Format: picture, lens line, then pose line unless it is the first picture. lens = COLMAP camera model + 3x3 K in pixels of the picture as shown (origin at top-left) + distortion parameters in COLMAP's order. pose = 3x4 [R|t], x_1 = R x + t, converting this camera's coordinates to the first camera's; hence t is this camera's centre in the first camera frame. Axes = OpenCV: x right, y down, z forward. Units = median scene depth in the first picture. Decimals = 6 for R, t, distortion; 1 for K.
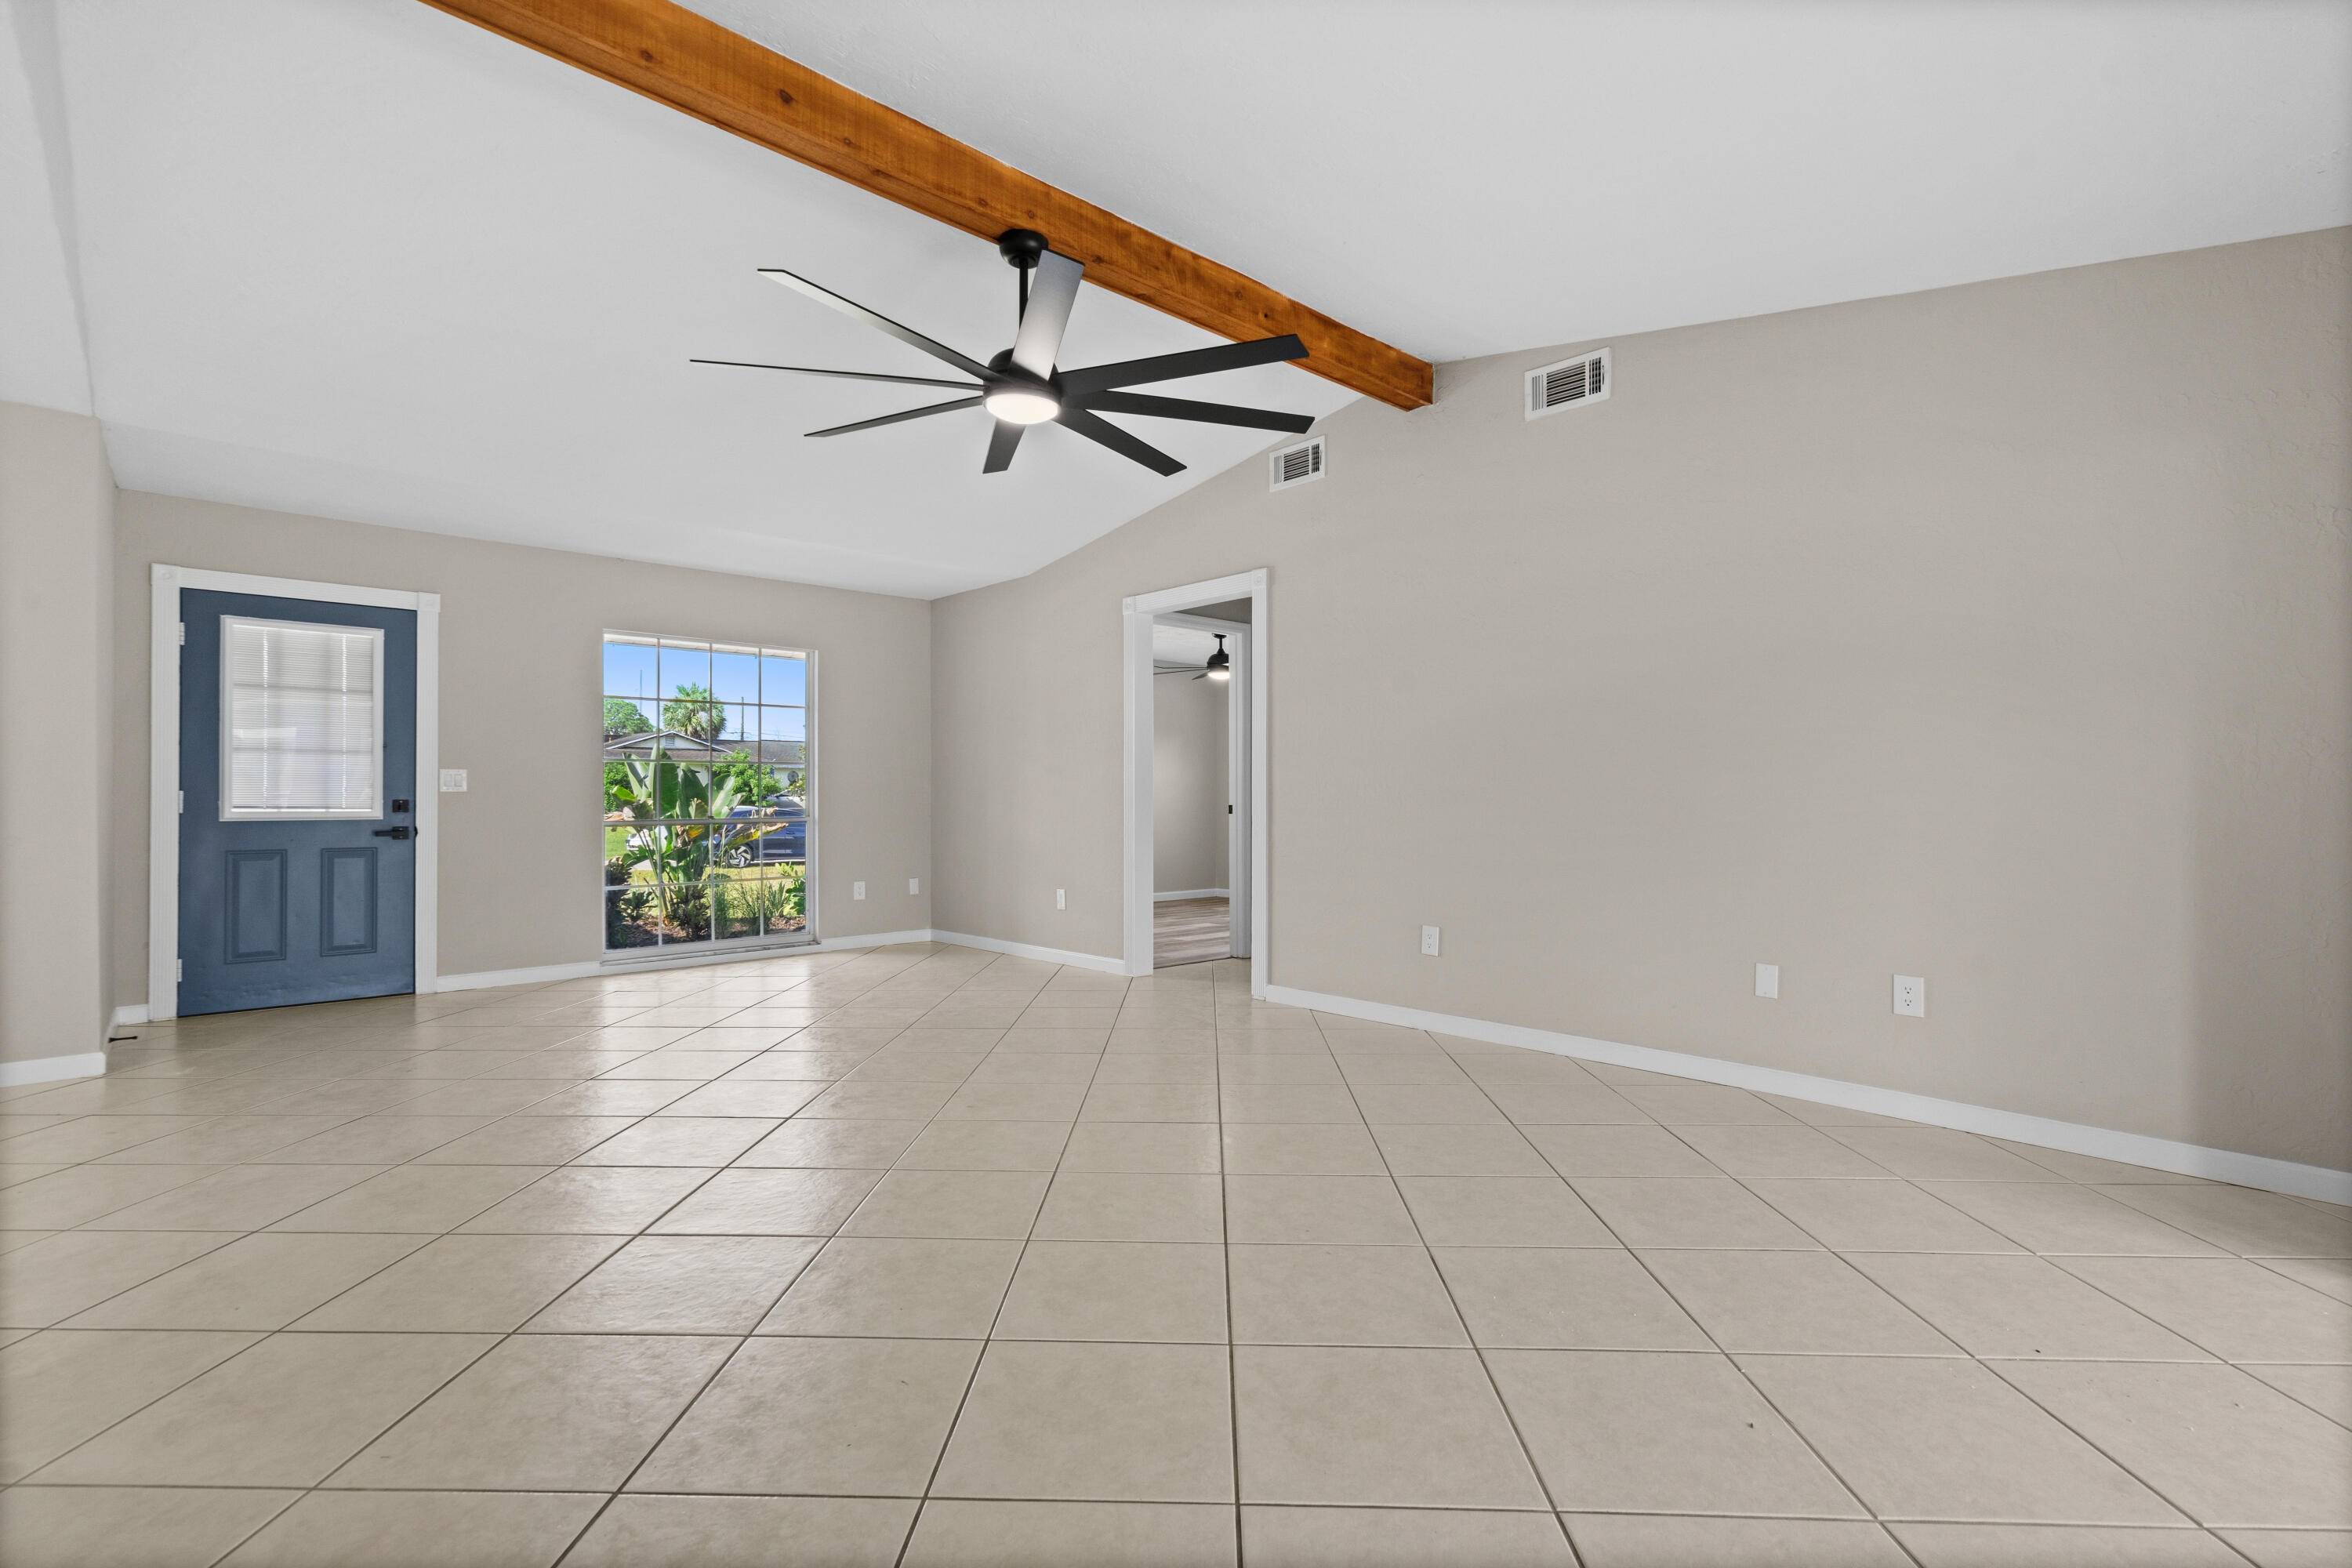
lens RADIAL K [[1070.2, 0, 1176.0], [0, 1070.2, 784.0], [0, 0, 1]] dist [-0.001581, -0.000317]
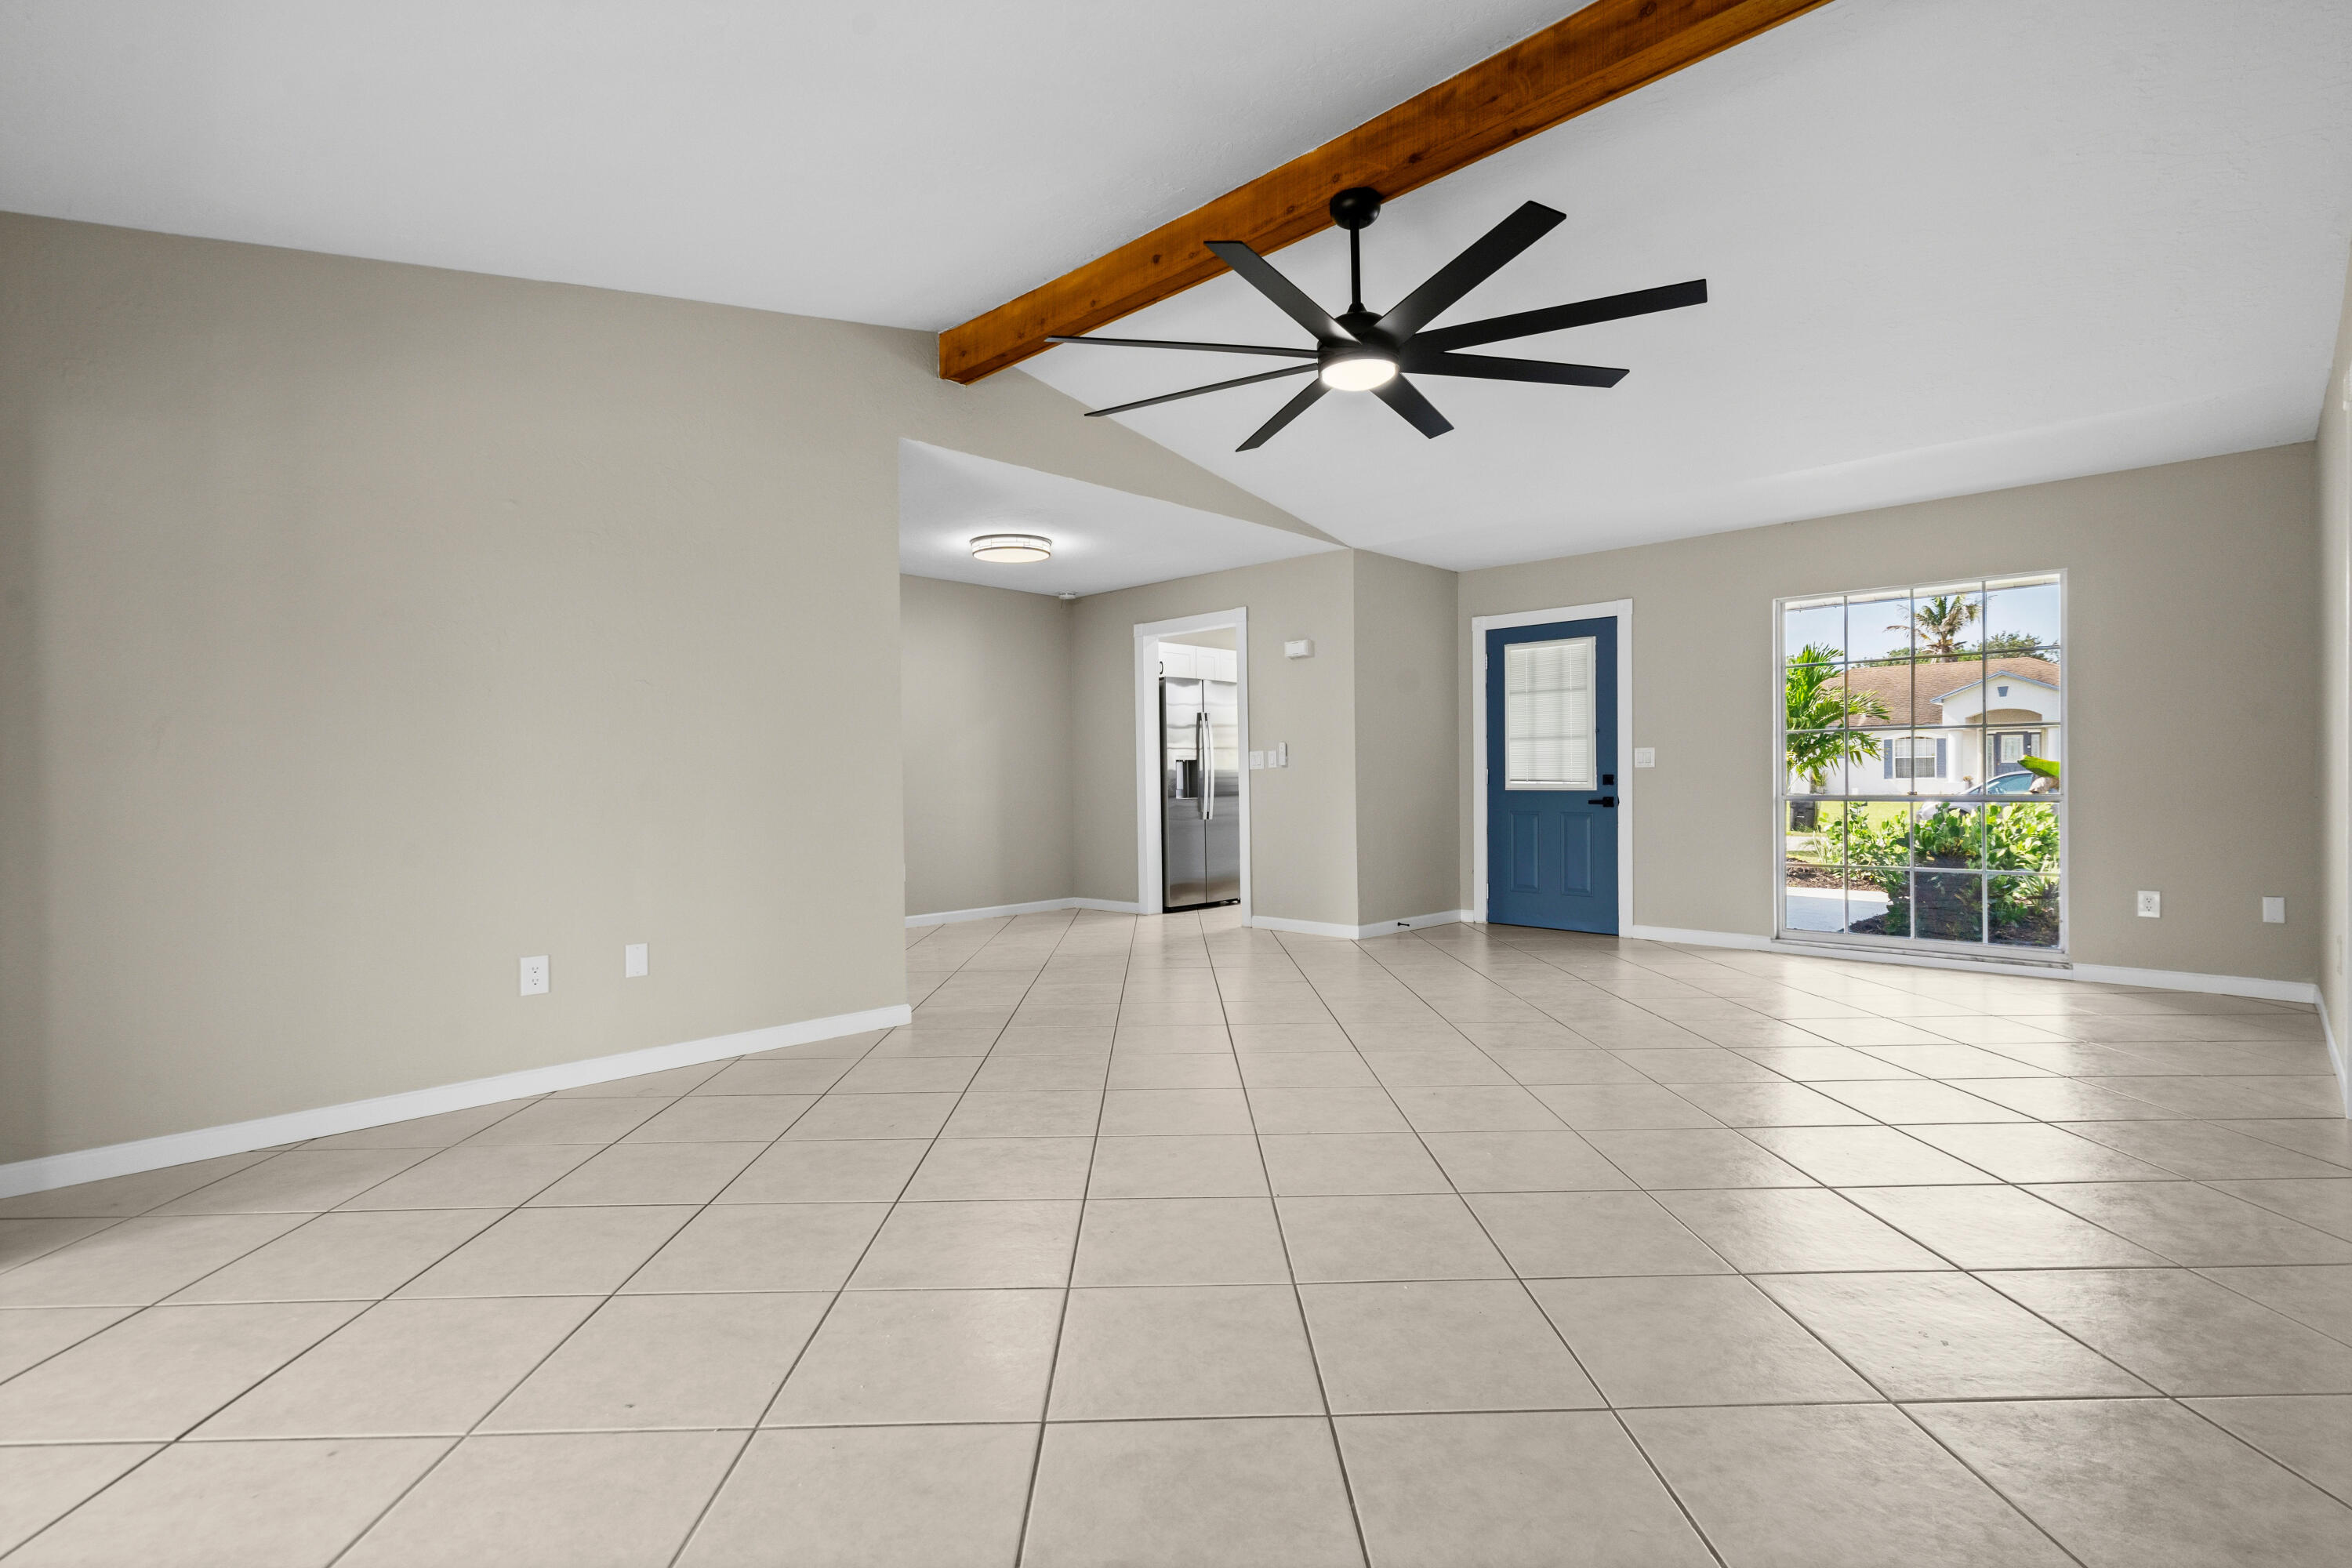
lens RADIAL K [[1086.8, 0, 1177.3], [0, 1086.8, 791.3], [0, 0, 1]] dist [-0.000904, 0.000374]
pose [[0.045191, 0.015642, -0.998856, 0.496973], [0.022873, 0.999599, 0.016689, 0.001873], [0.998716, -0.023602, 0.044815, 0.466970]]
